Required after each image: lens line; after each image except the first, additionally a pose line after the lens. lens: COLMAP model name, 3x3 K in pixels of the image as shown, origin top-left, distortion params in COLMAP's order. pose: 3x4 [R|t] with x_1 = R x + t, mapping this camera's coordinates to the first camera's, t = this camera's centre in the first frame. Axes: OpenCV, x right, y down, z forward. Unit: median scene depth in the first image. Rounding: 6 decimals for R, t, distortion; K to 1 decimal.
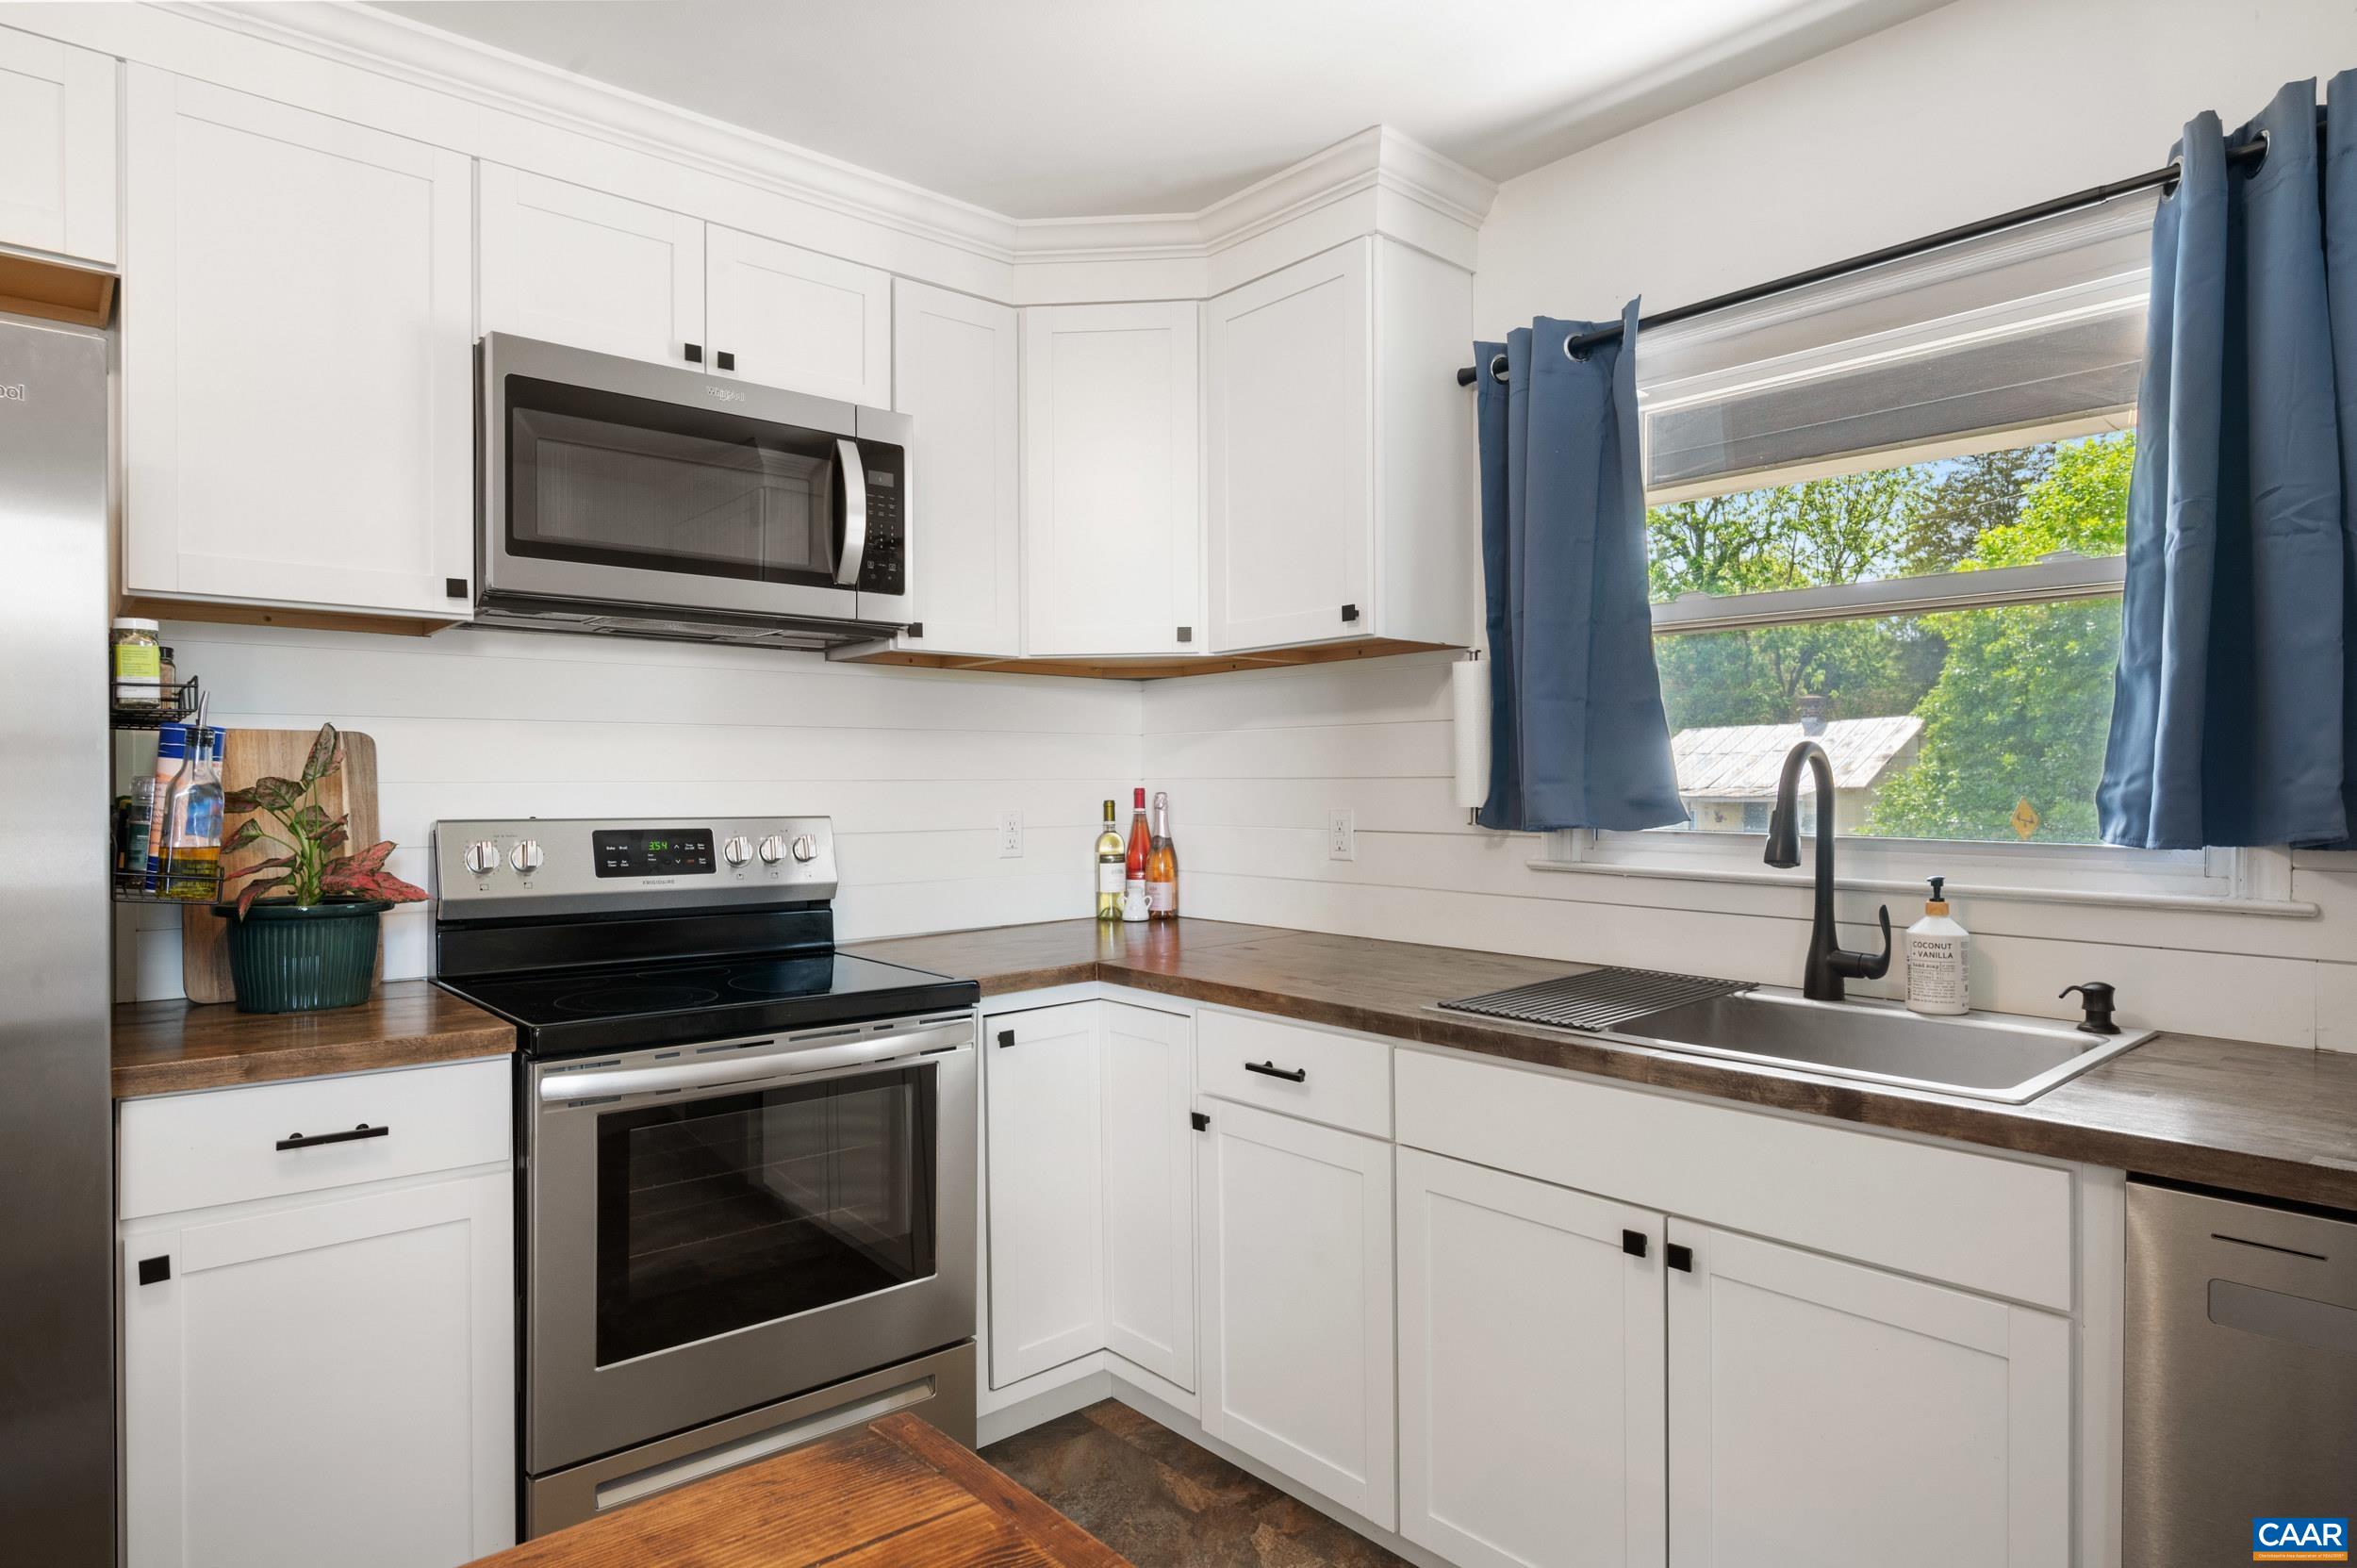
lens RADIAL K [[1331.1, 0, 1185.5], [0, 1331.1, 790.0], [0, 0, 1]] dist [-0.000723, 0.000313]
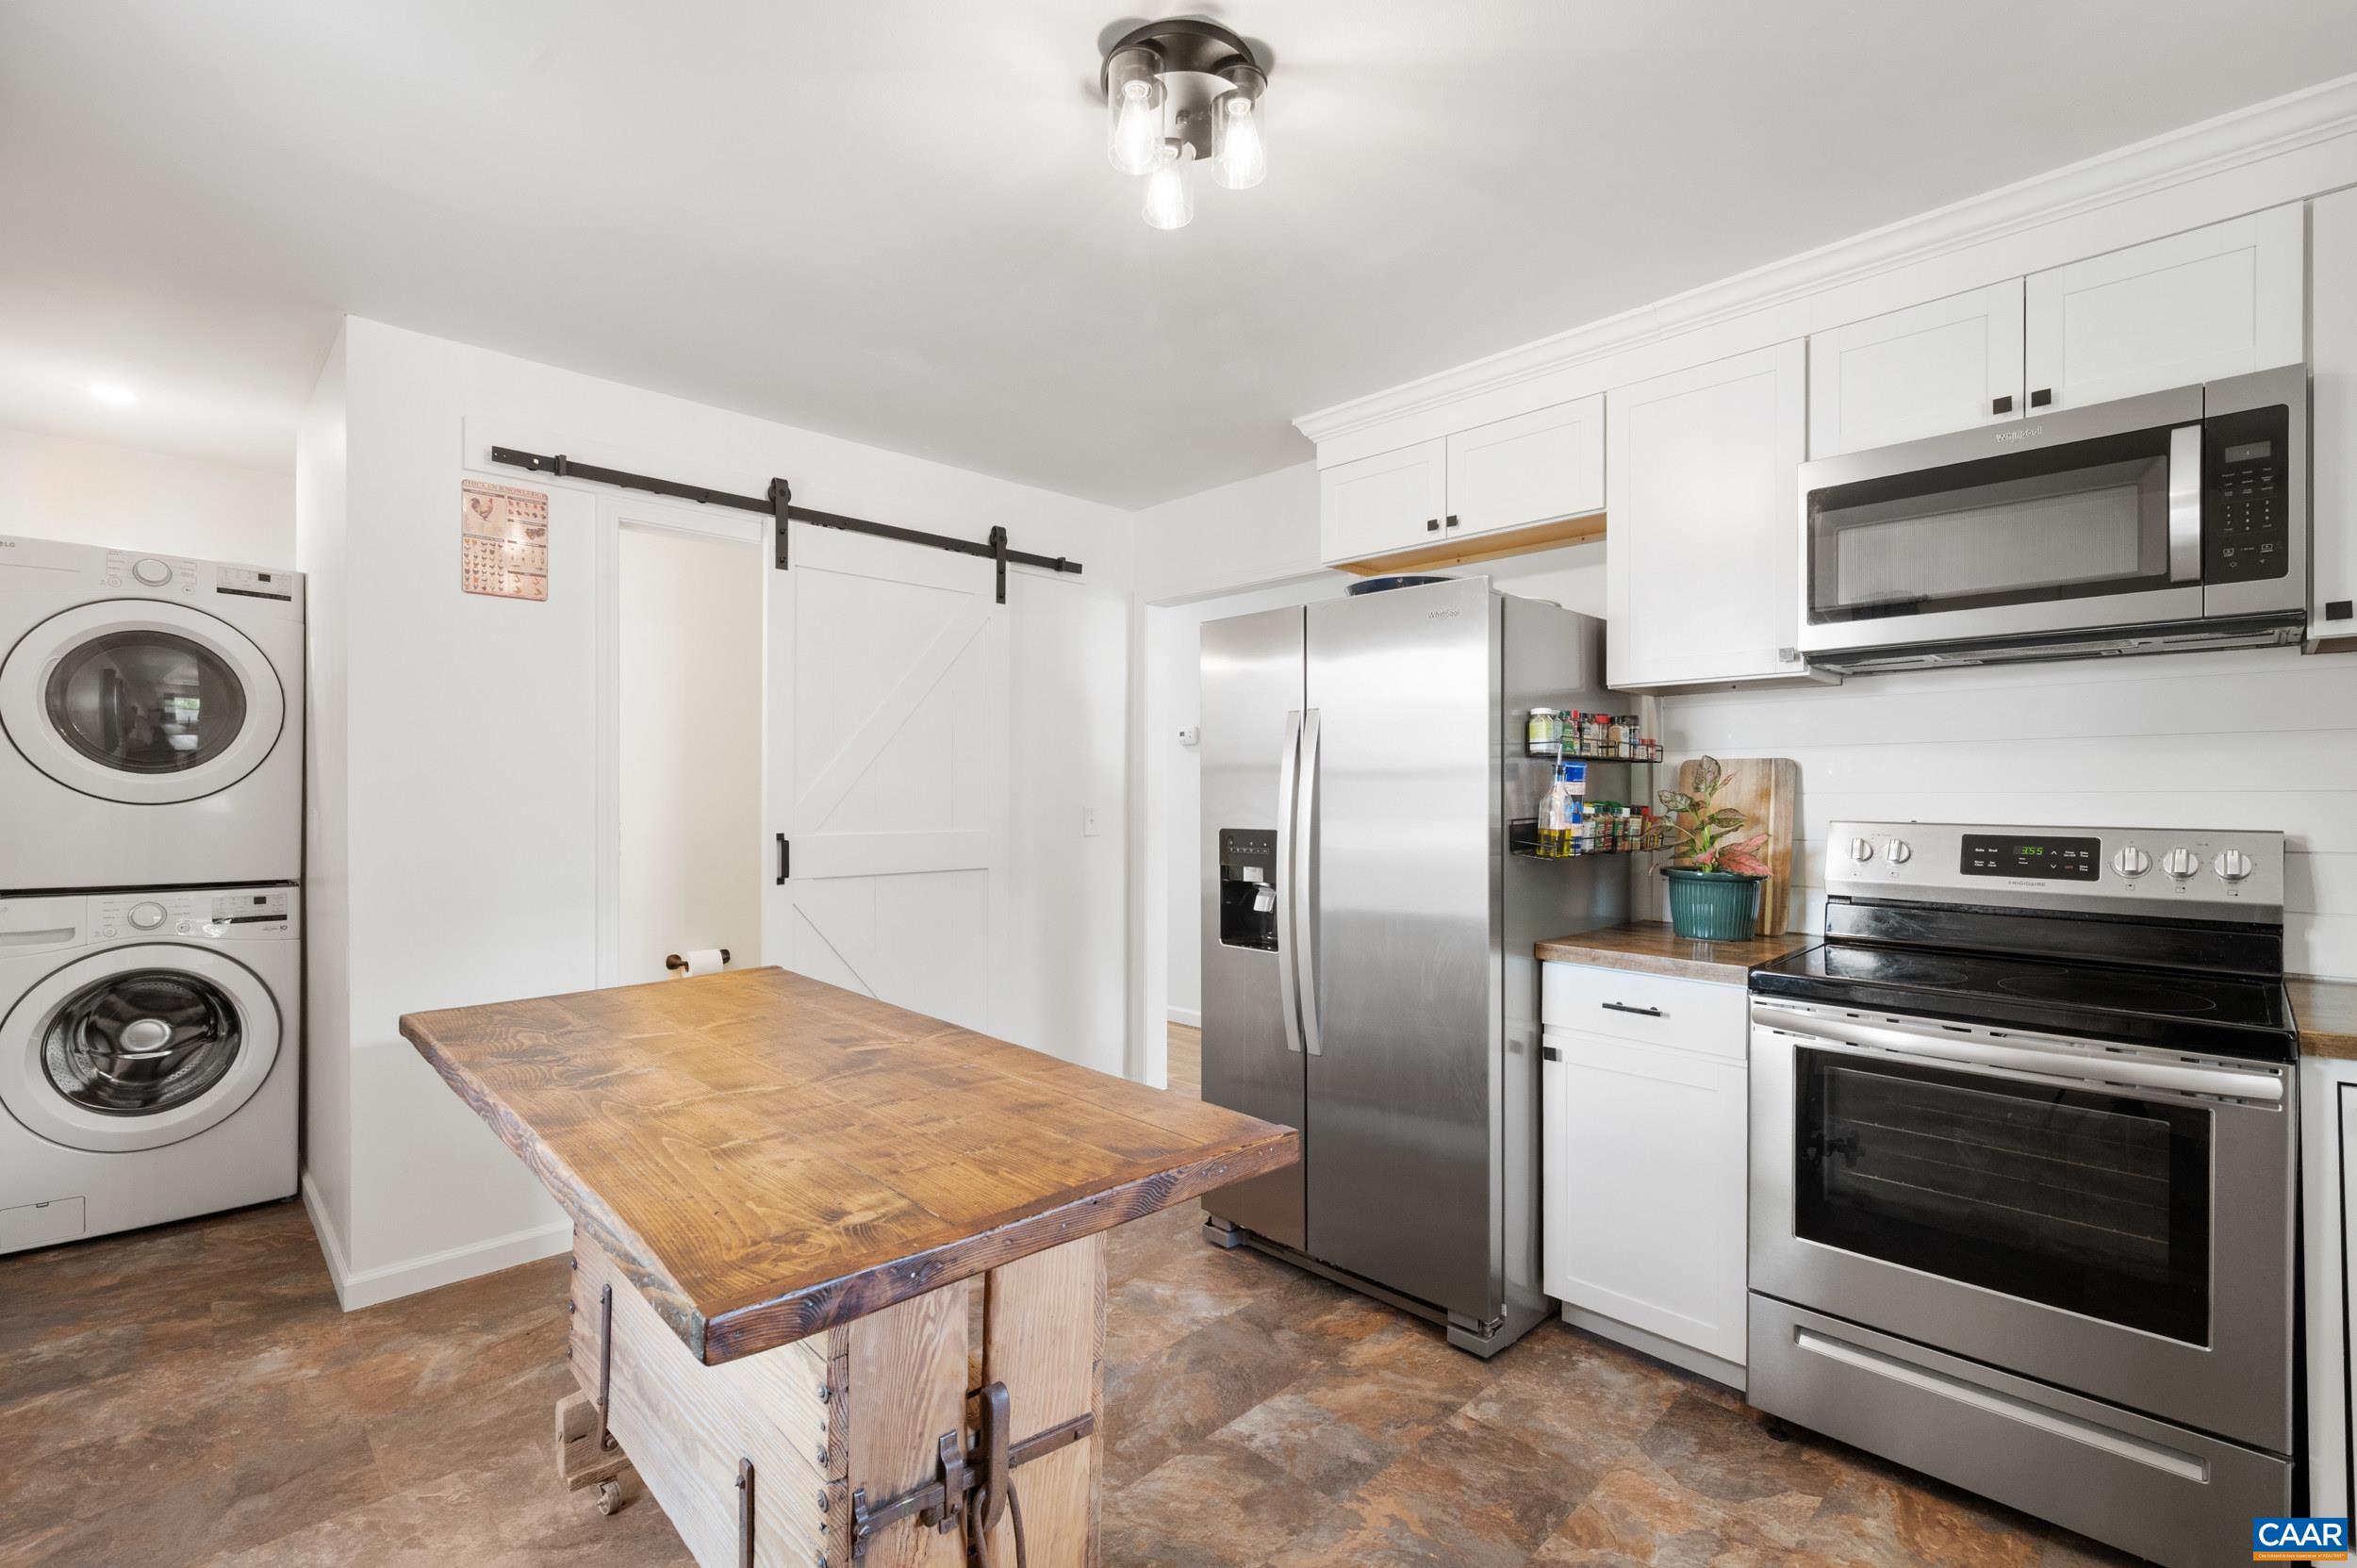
lens RADIAL K [[1047.9, 0, 1175.4], [0, 1047.9, 795.4], [0, 0, 1]] dist [0.001283, 0.000044]
pose [[0.059910, 0.004300, -0.998194, 0.449556], [-0.002490, 0.999988, 0.004158, -0.006073], [0.998201, 0.002237, 0.059920, 0.256660]]
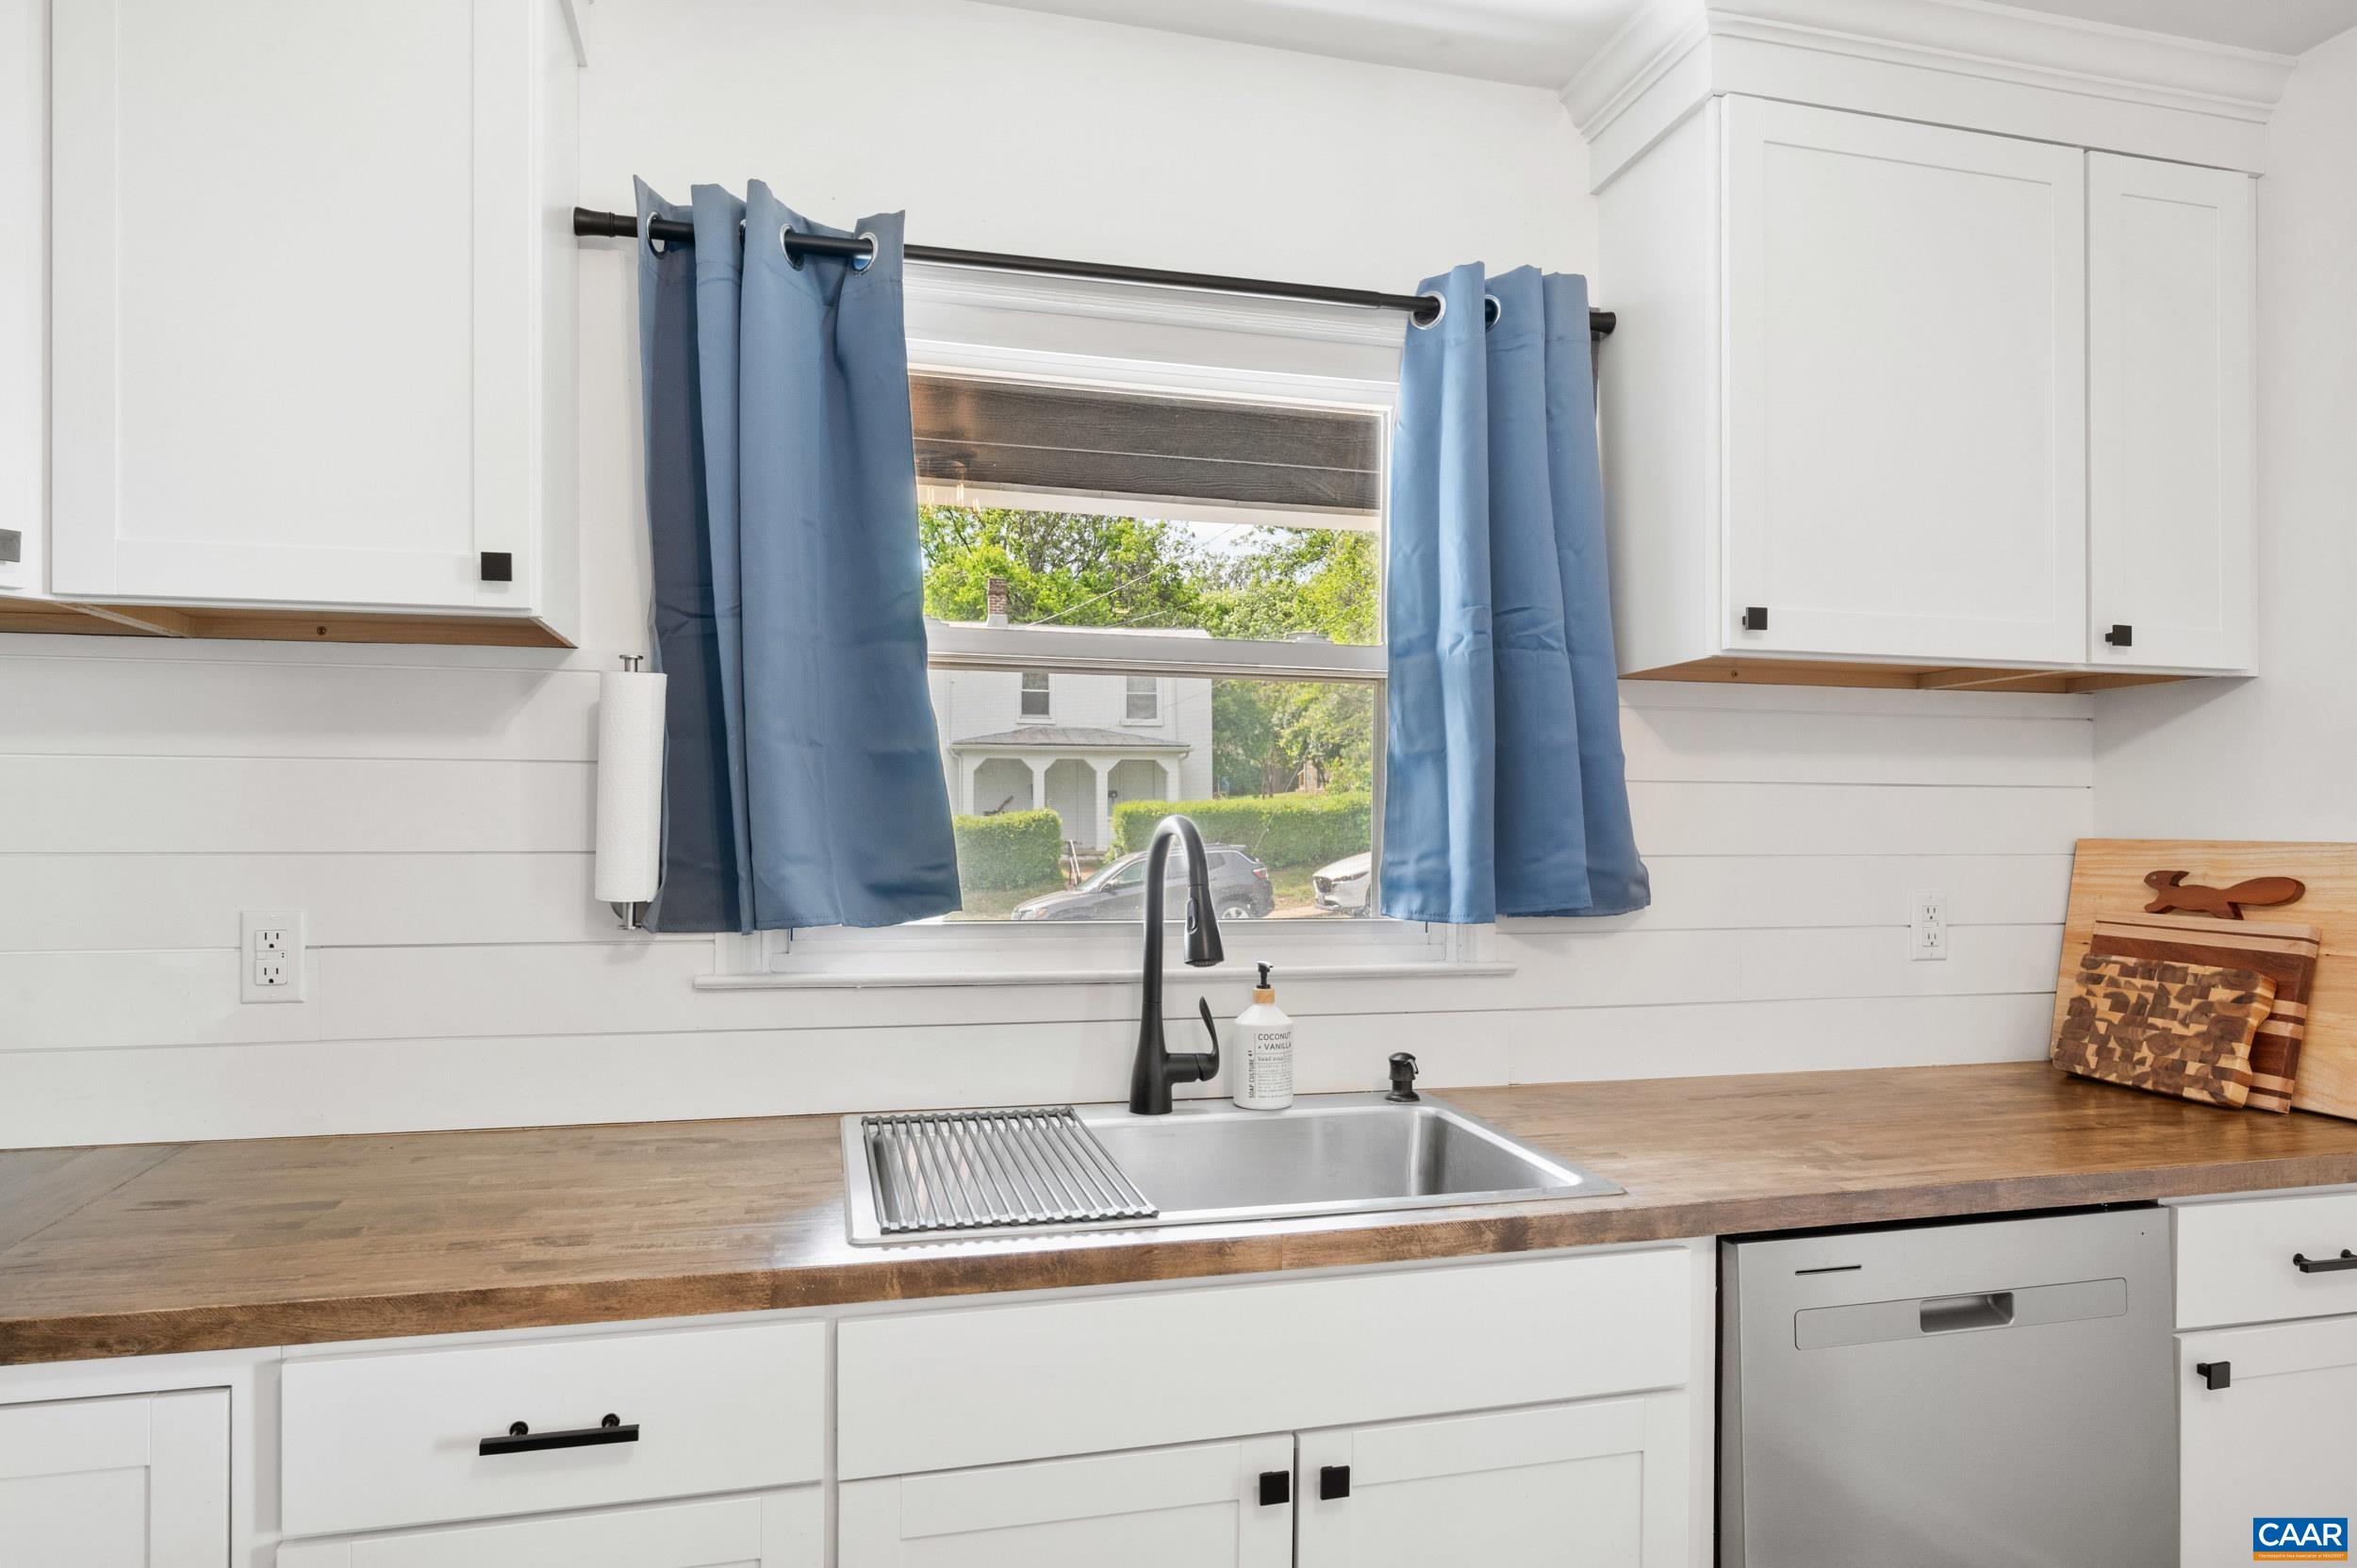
lens RADIAL K [[1421.1, 0, 1179.9], [0, 1421.1, 817.5], [0, 0, 1]] dist [-0.000050, 0.000795]
pose [[0.450701, 0.008010, 0.892639, -0.289655], [-0.000106, 0.999960, -0.008919, -0.022412], [-0.892675, 0.003926, 0.450684, 0.485327]]
